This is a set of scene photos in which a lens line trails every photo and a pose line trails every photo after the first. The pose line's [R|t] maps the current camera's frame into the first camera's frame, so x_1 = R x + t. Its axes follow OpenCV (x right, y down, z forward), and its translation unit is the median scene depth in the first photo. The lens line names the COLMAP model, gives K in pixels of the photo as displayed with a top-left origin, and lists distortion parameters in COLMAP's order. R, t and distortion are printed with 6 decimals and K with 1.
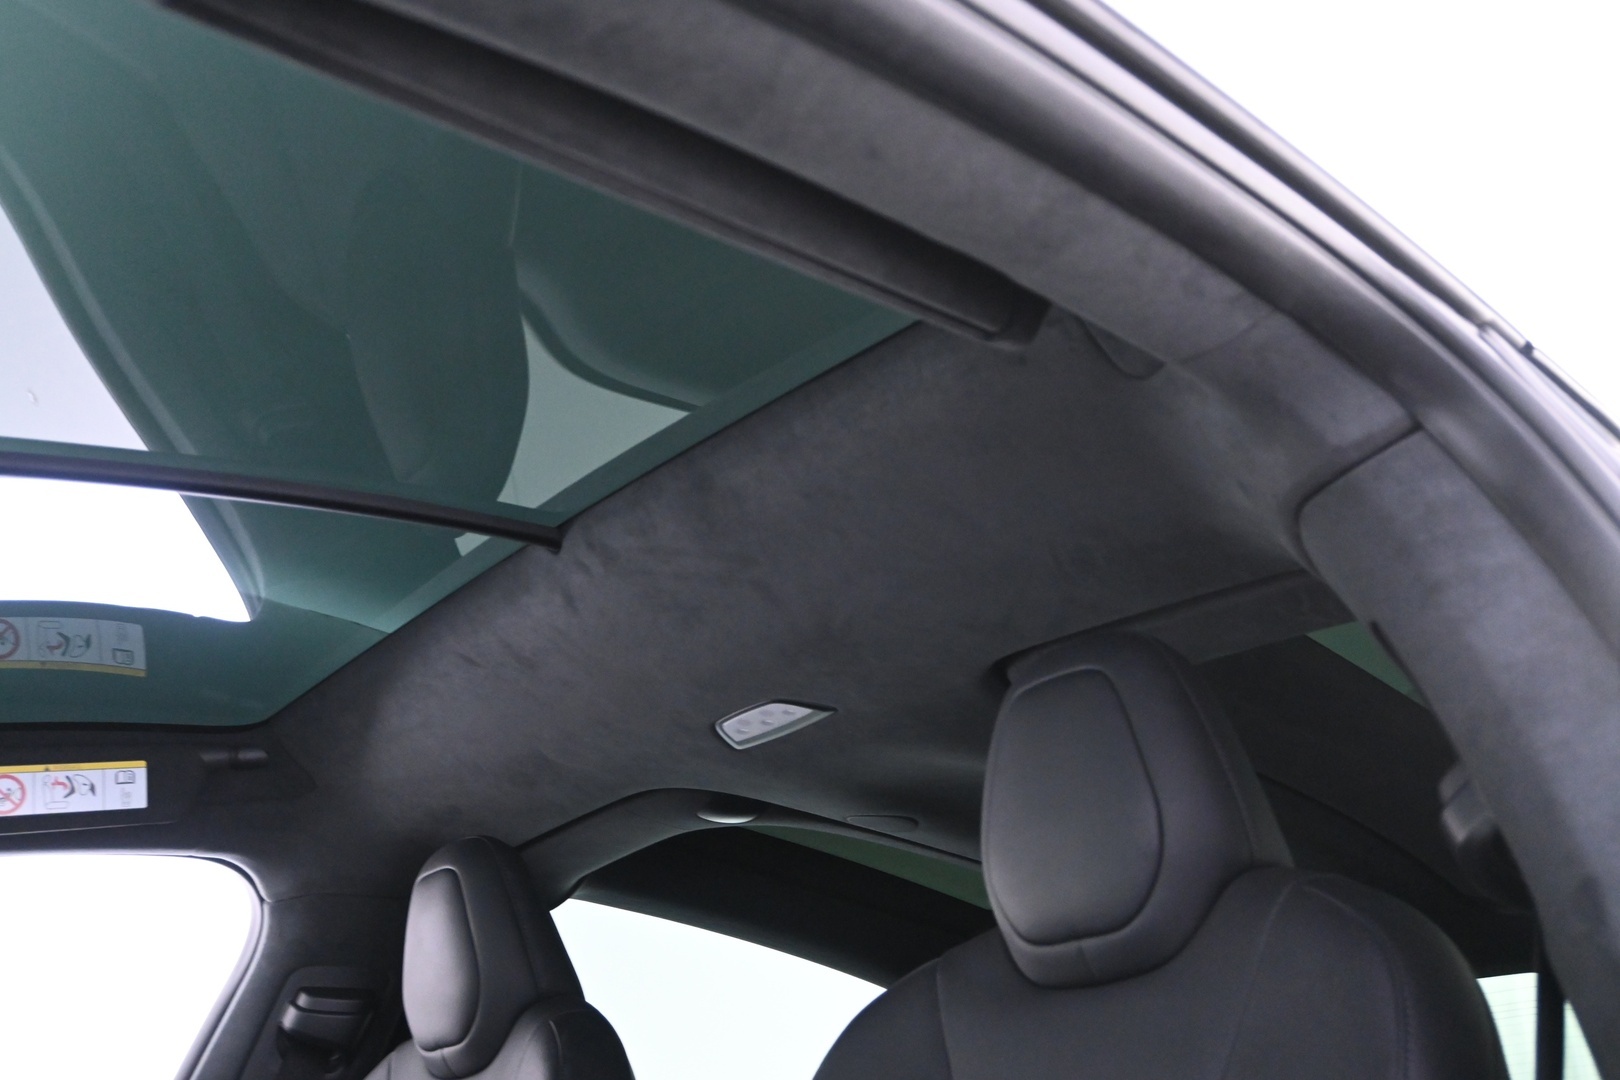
lens RADIAL K [[1537.4, 0, 810.0], [0, 1537.4, 540.0], [0, 0, 1]] dist [0.008350, 0.007712]
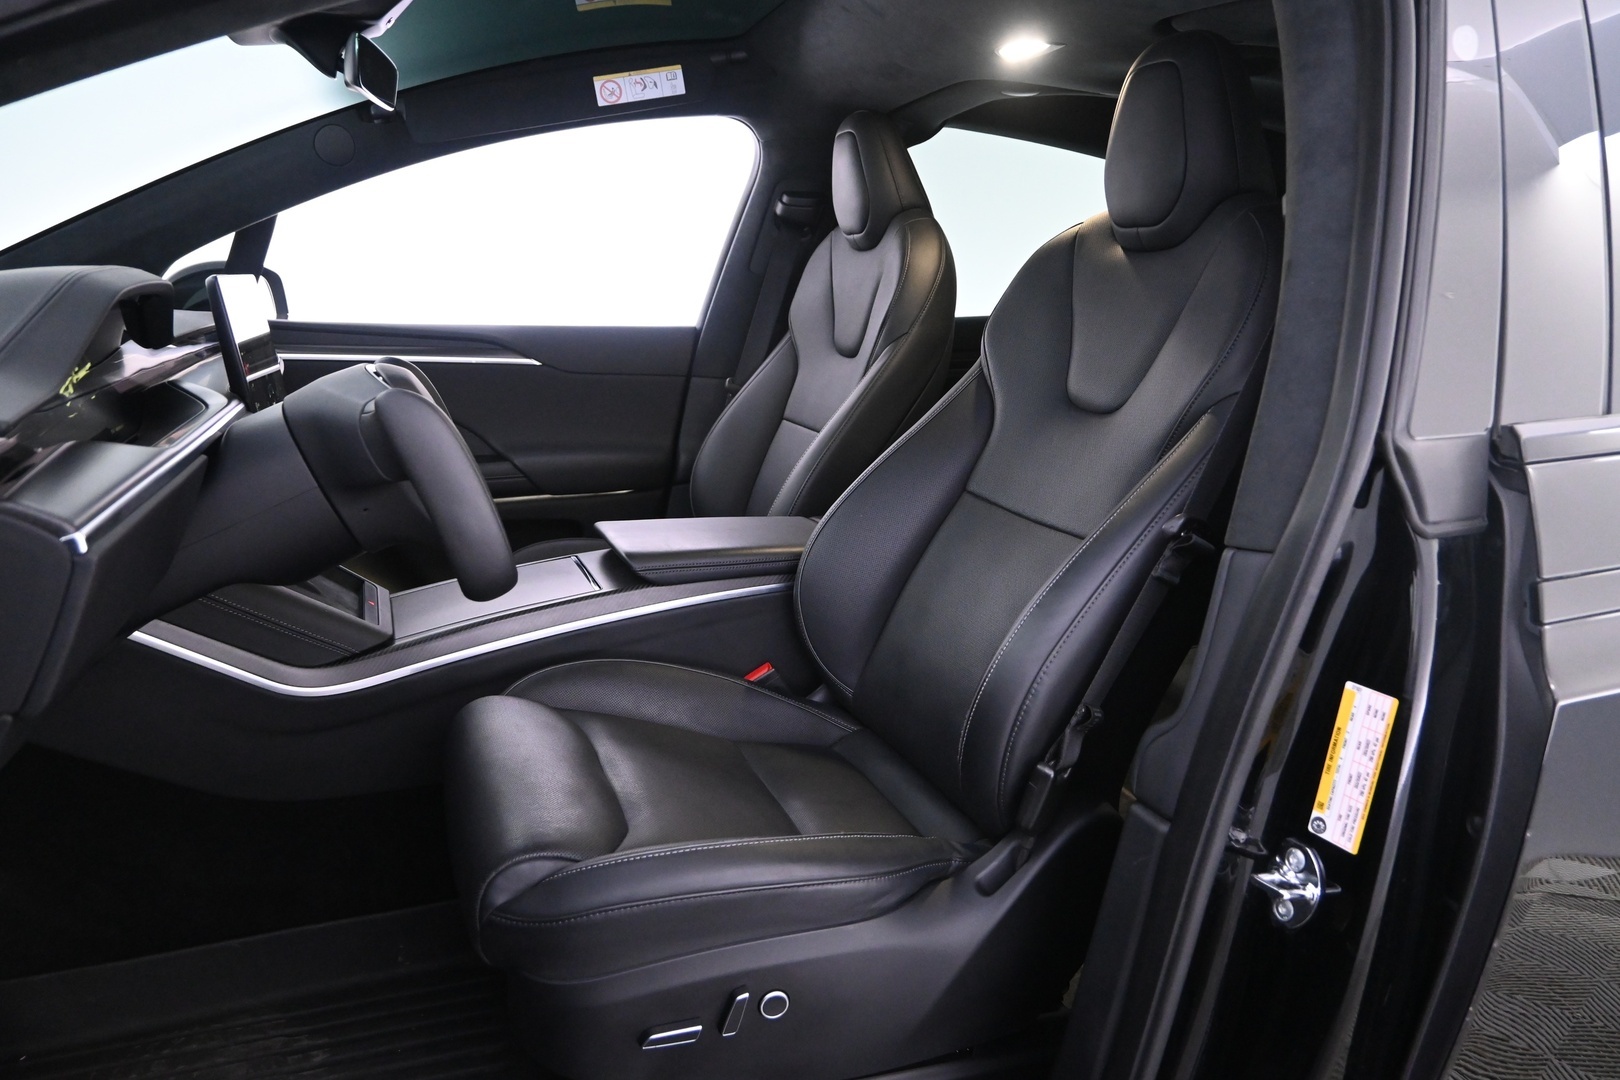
lens RADIAL K [[1106.9, 0, 810.0], [0, 1106.9, 540.0], [0, 0, 1]] dist [-0.000313, 0.001657]
pose [[0.941939, 0.117533, -0.314543, 0.158208], [0.099177, 0.797568, 0.595020, -0.156239], [0.320804, -0.591668, 0.739604, -0.185561]]
